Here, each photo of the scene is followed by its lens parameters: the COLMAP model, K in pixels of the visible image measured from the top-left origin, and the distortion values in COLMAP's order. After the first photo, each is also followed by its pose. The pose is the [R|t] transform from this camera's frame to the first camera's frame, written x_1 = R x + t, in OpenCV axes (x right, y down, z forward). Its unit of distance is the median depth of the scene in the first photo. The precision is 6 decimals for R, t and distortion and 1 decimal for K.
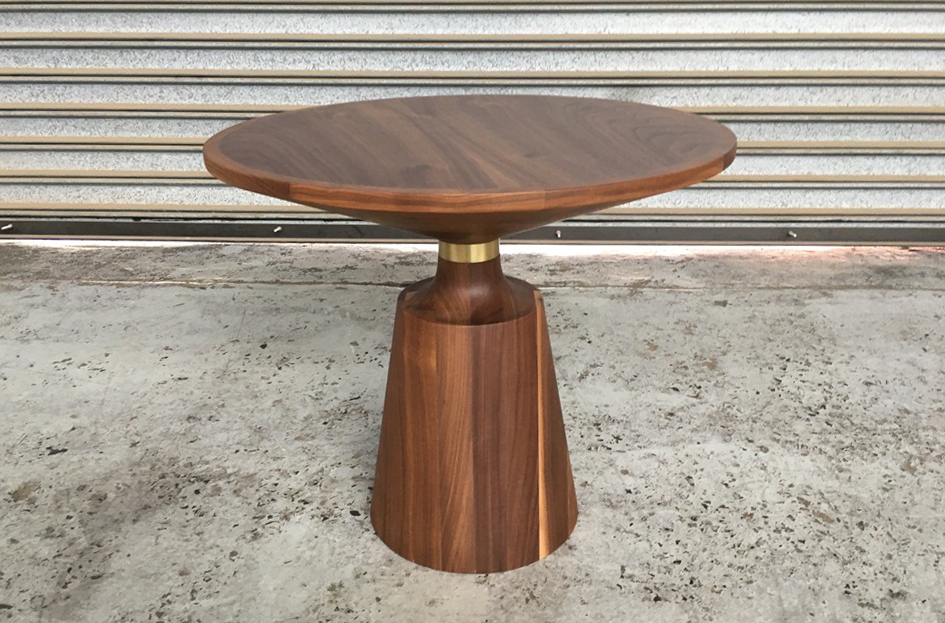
lens RADIAL K [[857.7, 0, 461.1], [0, 857.7, 286.1], [0, 0, 1]] dist [0.043964, 0.000000]
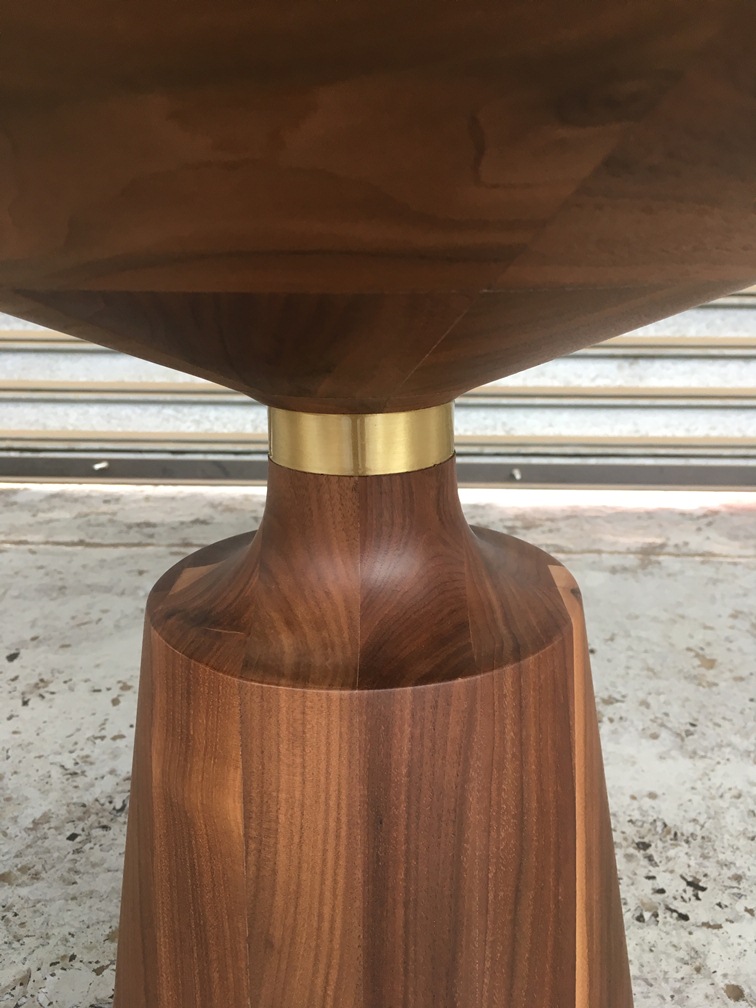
lens RADIAL K [[861.1, 0, 385.2], [0, 861.1, 505.1], [0, 0, 1]] dist [0.062580, -0.104734]
pose [[0.999979, 0.005962, 0.002612, 0.011431], [-0.005815, 0.998581, -0.052940, -0.000155], [-0.002924, 0.052924, 0.998594, 0.428083]]
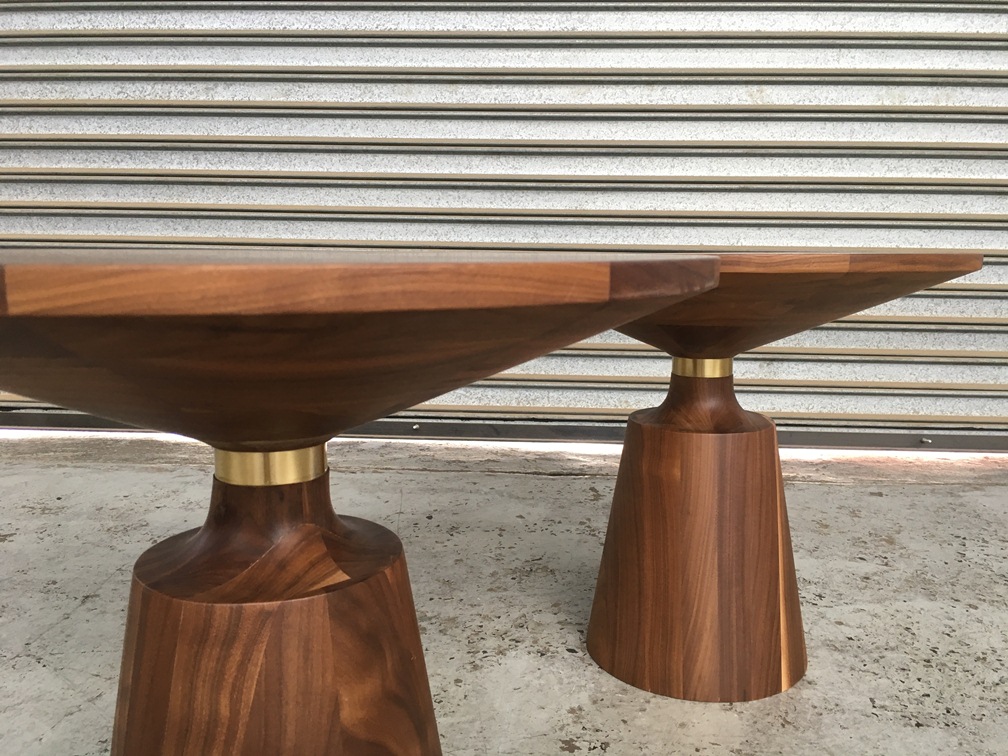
lens RADIAL K [[861.1, 0, 506.9], [0, 861.1, 377.6], [0, 0, 1]] dist [0.062580, -0.104734]
pose [[0.999812, 0.019336, 0.001523, -0.145107], [-0.018568, 0.976865, -0.213051, 0.123174], [-0.005607, 0.212982, 0.977040, -0.008698]]
